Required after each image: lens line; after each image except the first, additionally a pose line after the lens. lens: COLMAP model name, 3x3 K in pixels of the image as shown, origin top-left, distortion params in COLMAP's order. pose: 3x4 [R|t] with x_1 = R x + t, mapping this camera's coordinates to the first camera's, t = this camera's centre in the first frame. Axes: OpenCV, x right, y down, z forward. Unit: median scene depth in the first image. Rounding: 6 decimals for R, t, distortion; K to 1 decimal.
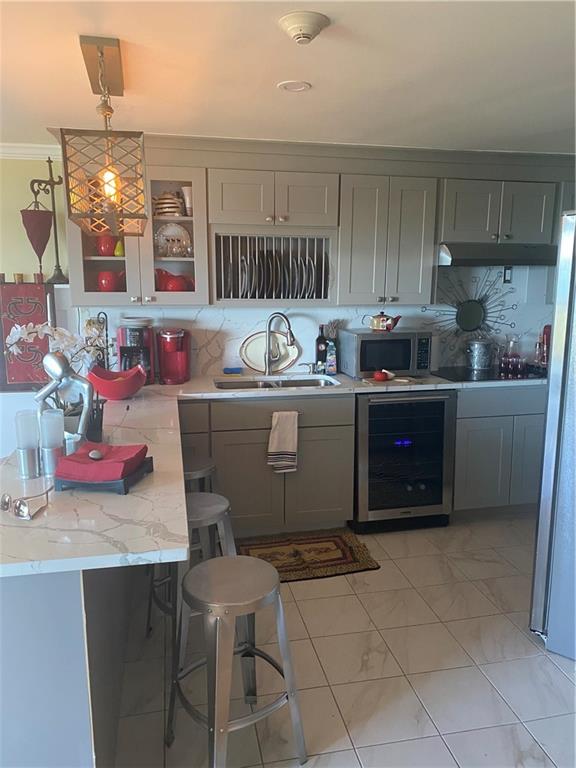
lens RADIAL K [[585.0, 0, 288.0], [0, 585.0, 384.0], [0, 0, 1]] dist [0.008465, 0.000645]
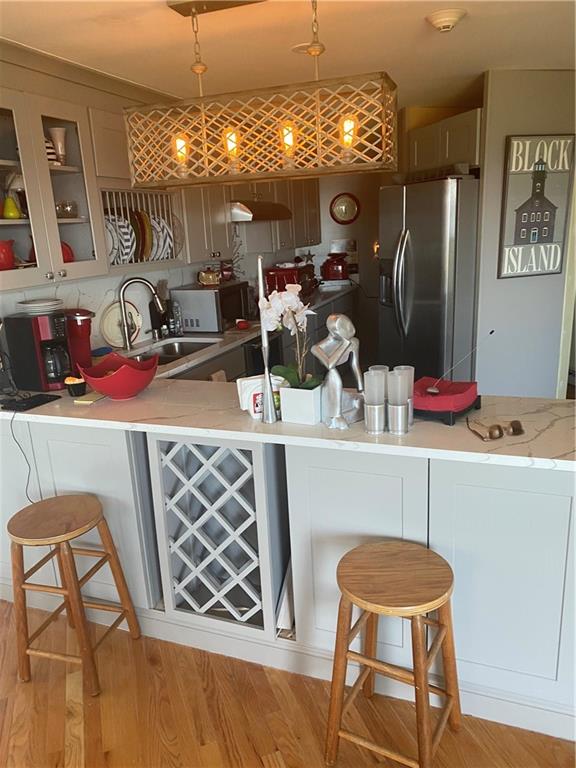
lens RADIAL K [[585.0, 0, 288.0], [0, 585.0, 384.0], [0, 0, 1]] dist [0.008465, 0.000645]
pose [[0.548663, -0.250897, 0.797509, -0.717968], [0.205845, 0.965082, 0.162000, -0.066698], [-0.810307, 0.075280, 0.581151, 0.309977]]
